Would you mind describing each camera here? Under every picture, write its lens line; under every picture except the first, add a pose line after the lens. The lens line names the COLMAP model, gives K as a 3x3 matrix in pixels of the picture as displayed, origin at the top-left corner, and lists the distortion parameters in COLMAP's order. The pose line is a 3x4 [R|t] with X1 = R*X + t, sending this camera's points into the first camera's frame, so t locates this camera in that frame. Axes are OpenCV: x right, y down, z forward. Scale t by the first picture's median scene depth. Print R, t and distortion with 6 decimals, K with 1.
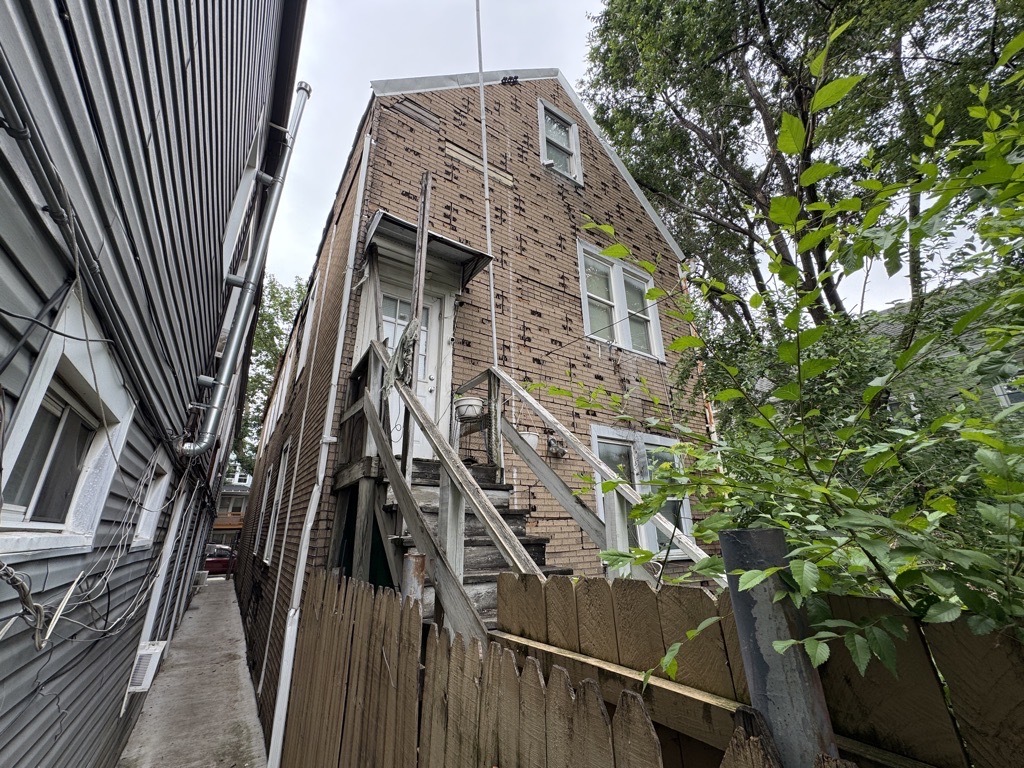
lens RADIAL K [[408.9, 0, 509.4], [0, 408.9, 382.4], [0, 0, 1]] dist [-0.000004, 0.000276]
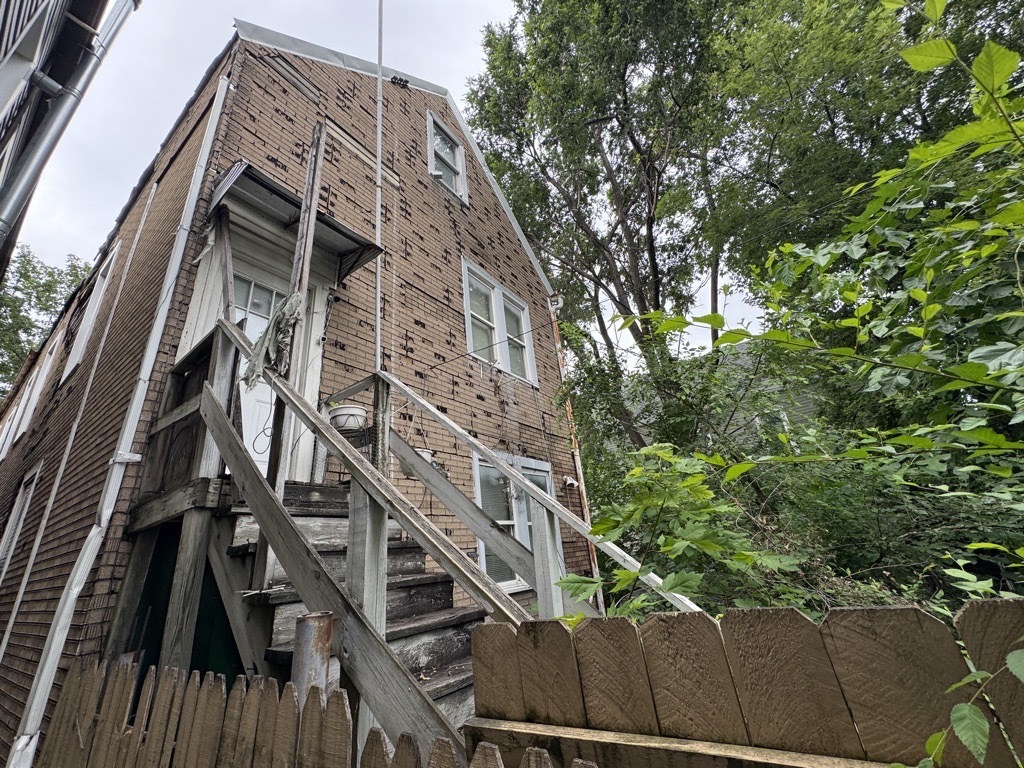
lens RADIAL K [[408.9, 0, 509.4], [0, 408.9, 382.4], [0, 0, 1]] dist [-0.000004, 0.000276]
pose [[0.933299, 0.065976, 0.352987, -0.062075], [-0.039281, 0.995836, -0.082272, 0.030101], [-0.356945, 0.062918, 0.932004, 0.082868]]
